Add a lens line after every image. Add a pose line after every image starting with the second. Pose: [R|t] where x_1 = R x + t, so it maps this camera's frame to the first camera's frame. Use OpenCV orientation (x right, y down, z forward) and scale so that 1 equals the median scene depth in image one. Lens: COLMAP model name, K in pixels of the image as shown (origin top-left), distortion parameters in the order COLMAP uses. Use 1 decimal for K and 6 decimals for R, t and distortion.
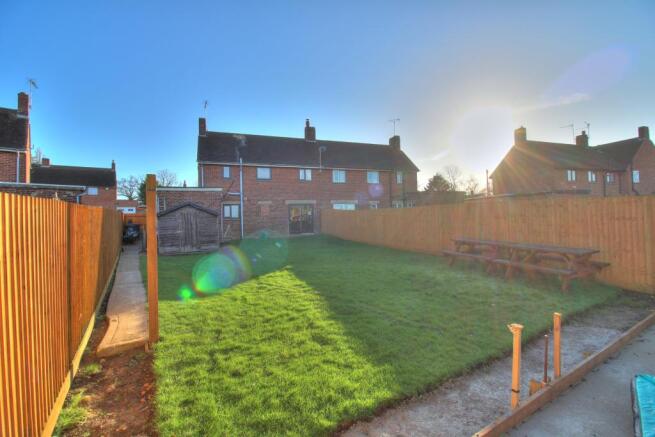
lens RADIAL K [[305.0, 0, 330.7], [0, 305.0, 212.3], [0, 0, 1]] dist [-0.017261, -0.000574]
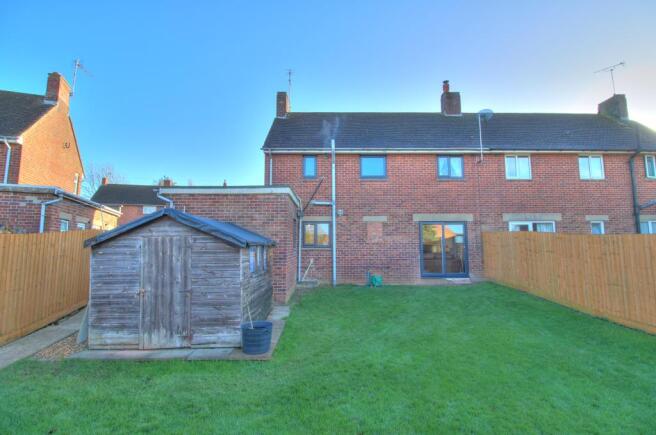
lens RADIAL K [[305.4, 0, 331.2], [0, 305.4, 211.2], [0, 0, 1]] dist [-0.017261, -0.000574]
pose [[0.934718, -0.014811, -0.355081, -0.094723], [-0.011409, 0.997366, -0.071634, -0.004661], [0.355207, 0.071009, 0.932087, 0.461298]]
